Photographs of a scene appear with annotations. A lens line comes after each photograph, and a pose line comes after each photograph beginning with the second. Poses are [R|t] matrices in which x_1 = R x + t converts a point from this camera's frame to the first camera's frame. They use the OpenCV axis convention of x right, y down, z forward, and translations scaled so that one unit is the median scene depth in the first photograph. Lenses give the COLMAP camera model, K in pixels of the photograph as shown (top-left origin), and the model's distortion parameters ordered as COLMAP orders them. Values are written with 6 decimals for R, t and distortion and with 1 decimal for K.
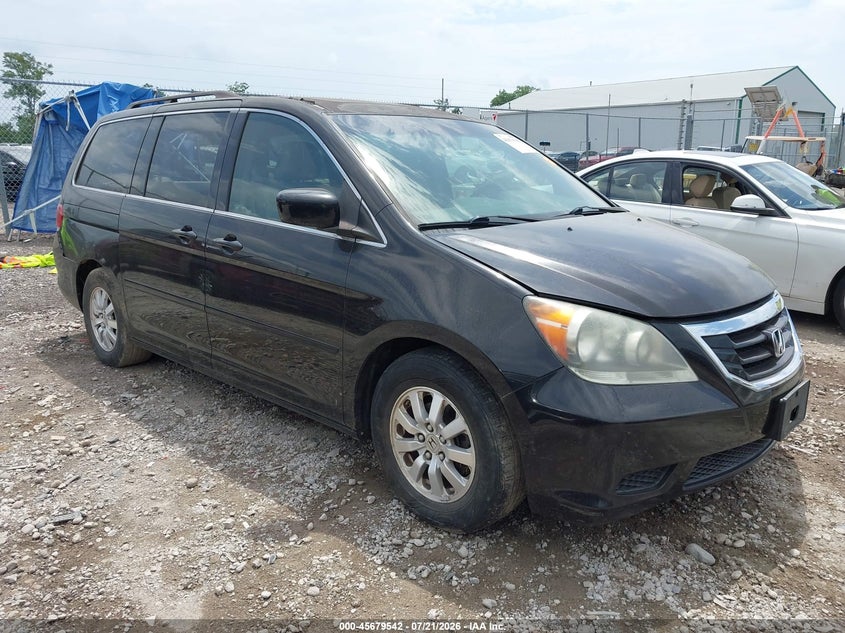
lens RADIAL K [[625.3, 0, 422.5], [0, 625.3, 316.5], [0, 0, 1]] dist [0.063459, -0.088733]
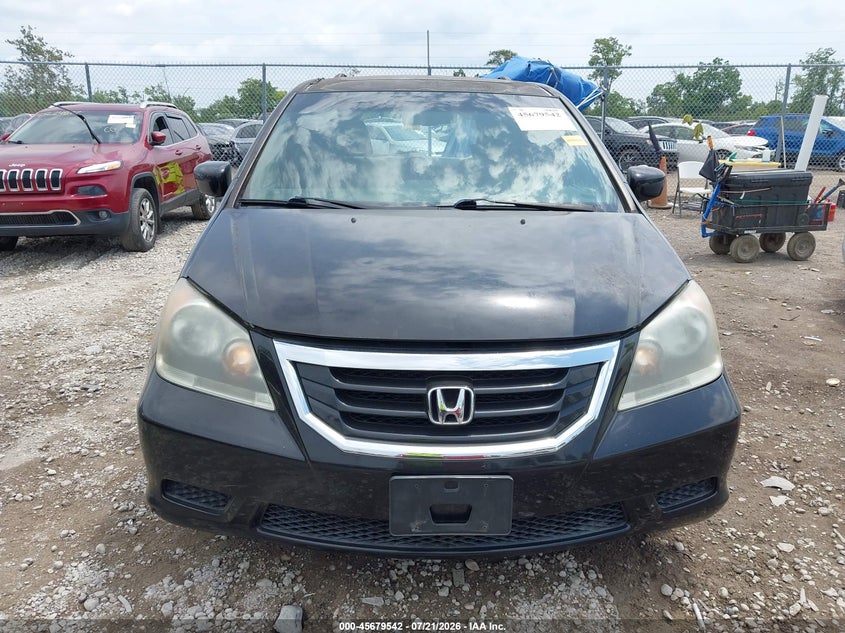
lens RADIAL K [[625.3, 0, 422.5], [0, 625.3, 316.5], [0, 0, 1]] dist [0.063459, -0.088733]
pose [[0.743210, 0.197439, -0.639262, 1.079674], [-0.175936, 0.979513, 0.097982, -0.133385], [0.645511, 0.039648, 0.762721, 0.490604]]
